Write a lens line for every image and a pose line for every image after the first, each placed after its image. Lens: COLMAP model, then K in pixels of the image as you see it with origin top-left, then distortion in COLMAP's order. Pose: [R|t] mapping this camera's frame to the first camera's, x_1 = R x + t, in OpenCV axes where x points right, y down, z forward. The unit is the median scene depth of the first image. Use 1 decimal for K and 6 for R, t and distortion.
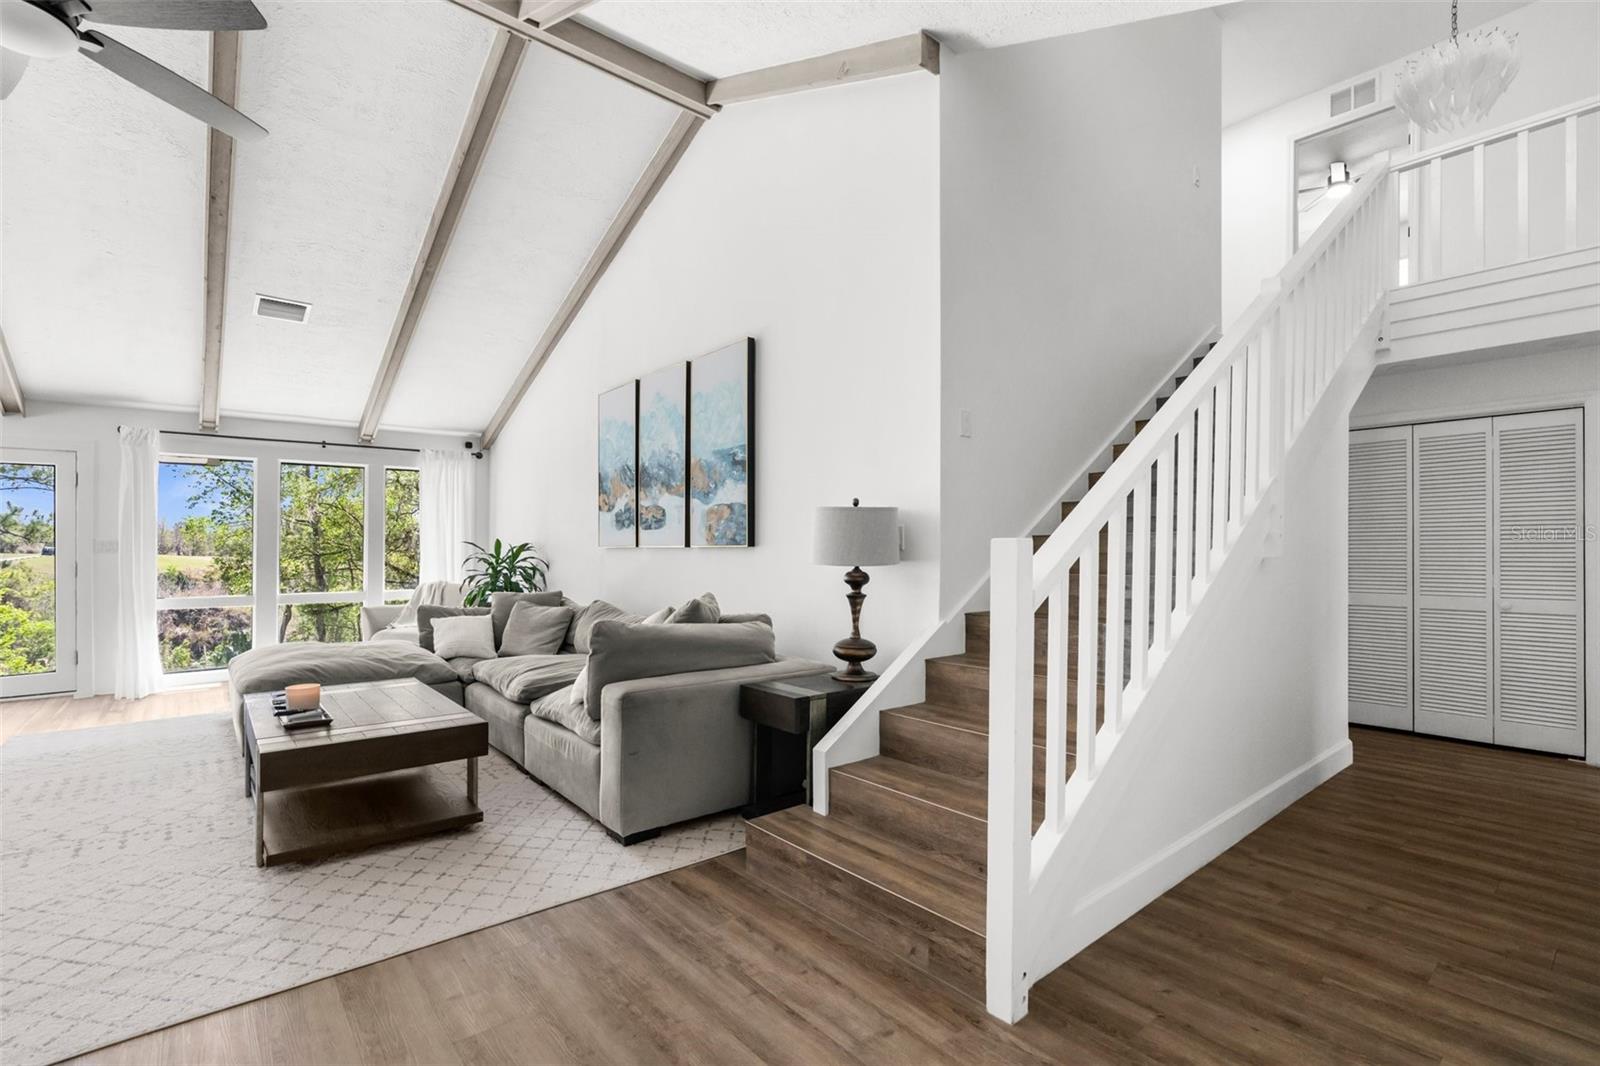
lens RADIAL K [[732.1, 0, 796.5], [0, 732.1, 550.9], [0, 0, 1]] dist [-0.009050, 0.002815]
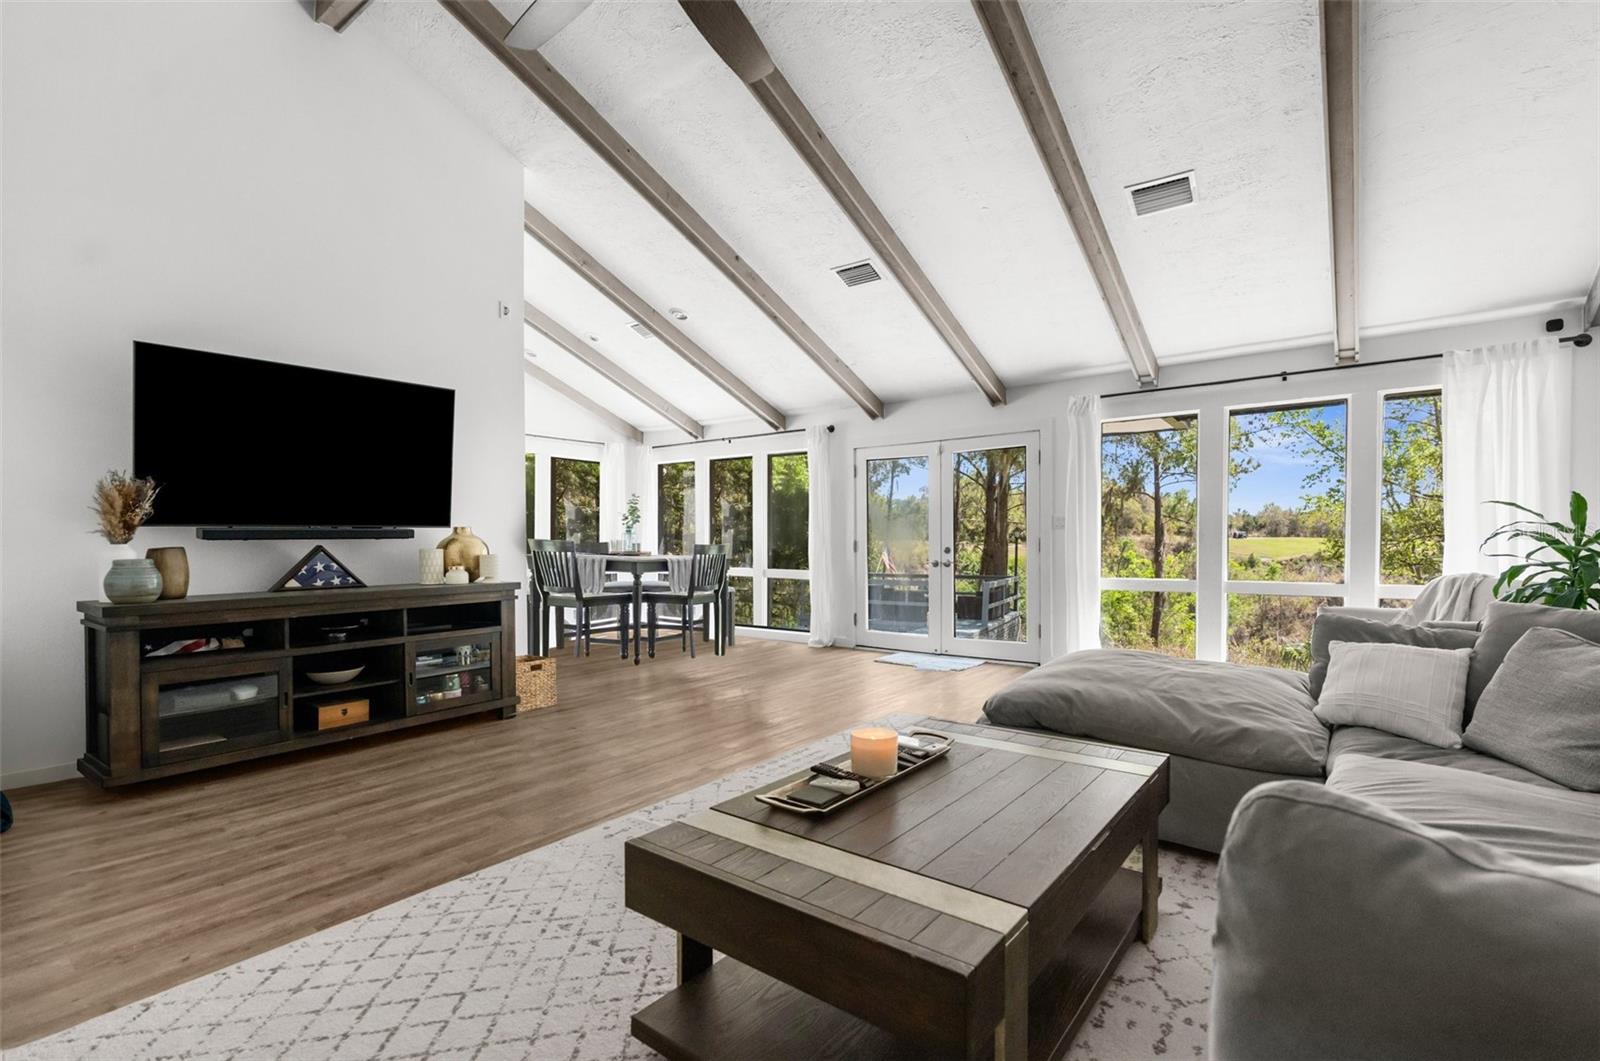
lens RADIAL K [[732.1, 0, 802.0], [0, 732.1, 550.4], [0, 0, 1]] dist [-0.009050, 0.002815]
pose [[0.215482, 0.015486, -0.976385, -0.061628], [0.006001, 0.999834, 0.017183, 0.014459], [0.976489, -0.009562, 0.215353, 0.518671]]
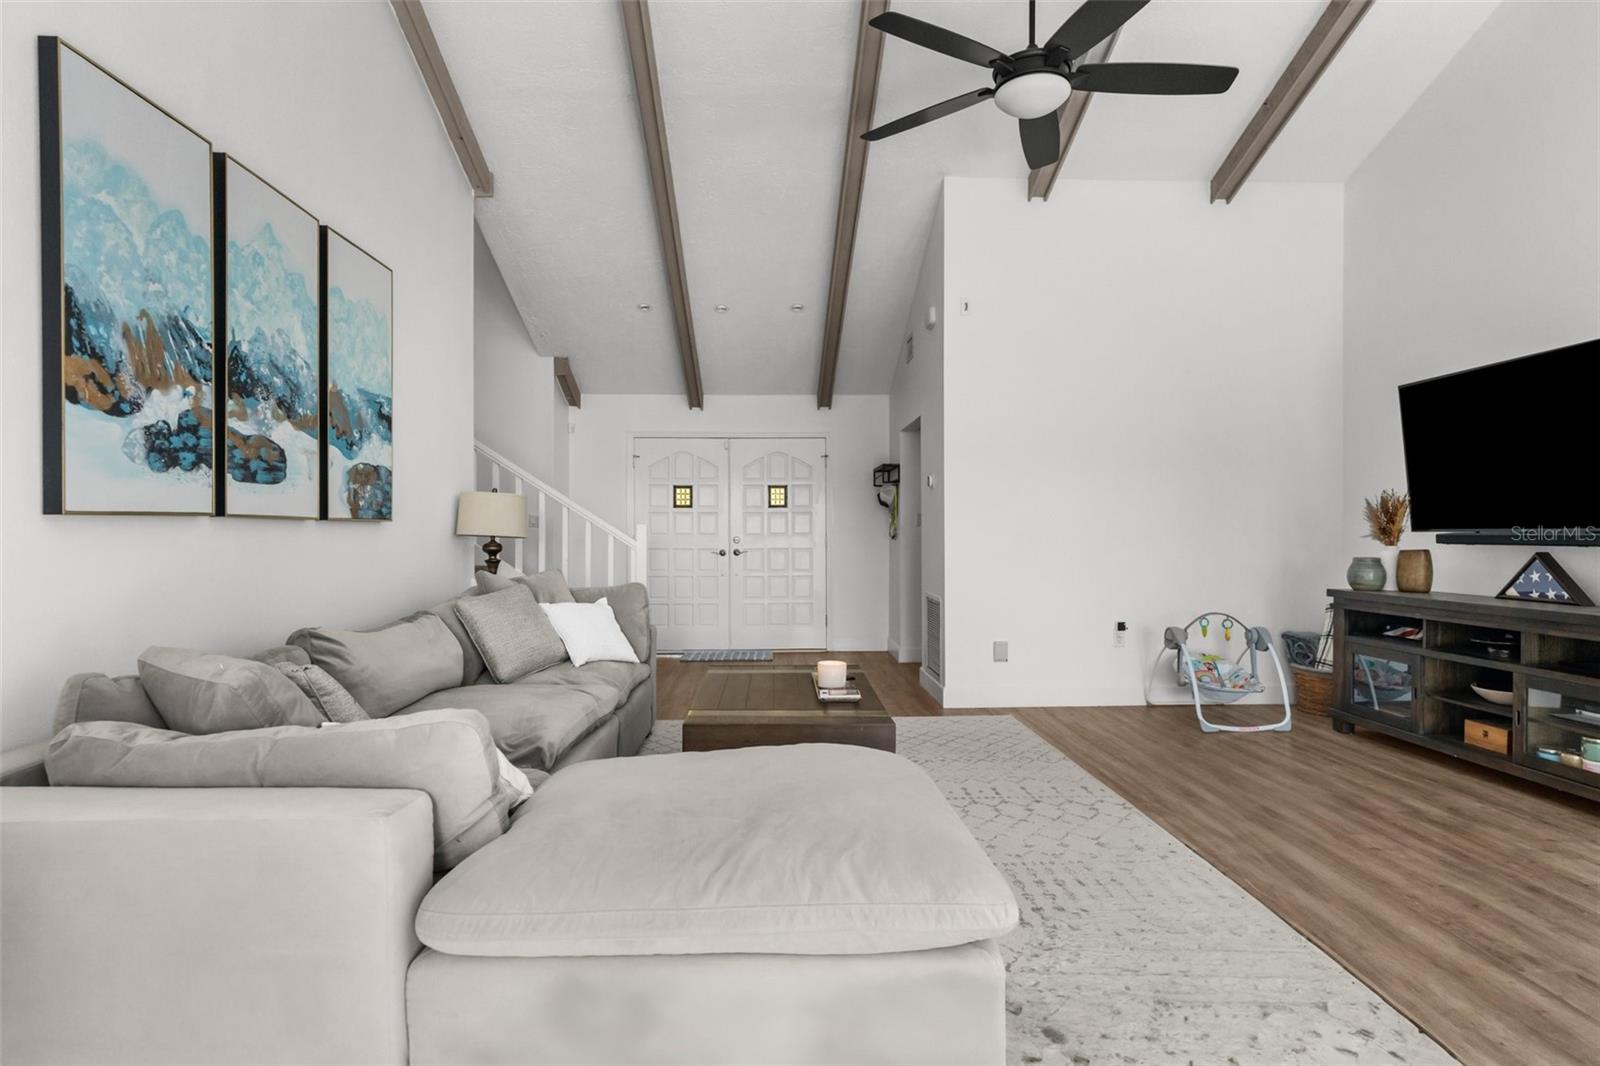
lens RADIAL K [[876.0, 0, 796.1], [0, 876.0, 532.2], [0, 0, 1]] dist [-0.006796, 0.002689]
pose [[-0.789856, -0.005215, 0.613270, -0.876364], [-0.004749, 0.999986, 0.002387, 0.001756], [-0.613273, -0.001027, -0.789870, 1.263164]]
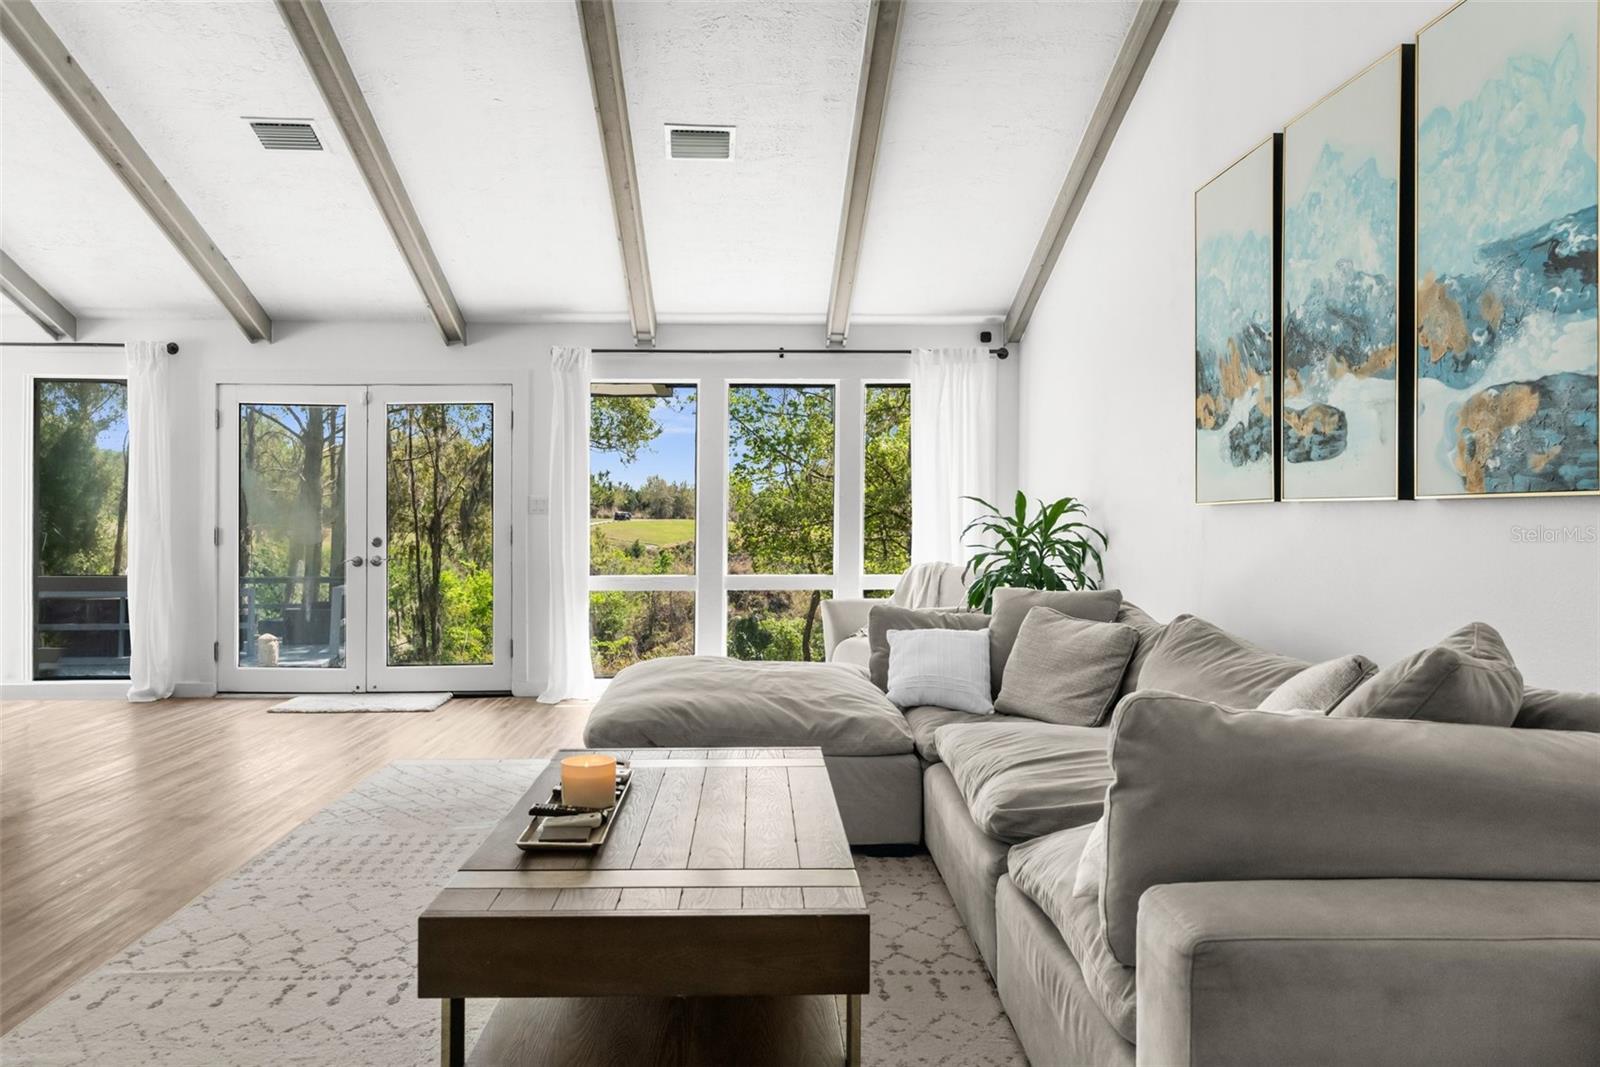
lens RADIAL K [[1089.9, 0, 785.5], [0, 1089.9, 513.9], [0, 0, 1]] dist [-0.011278, 0.010712]
pose [[0.792121, 0.000508, -0.610364, -0.049902], [-0.002208, 0.999995, -0.002034, 0.004505], [0.610361, 0.002959, 0.792118, 0.292433]]
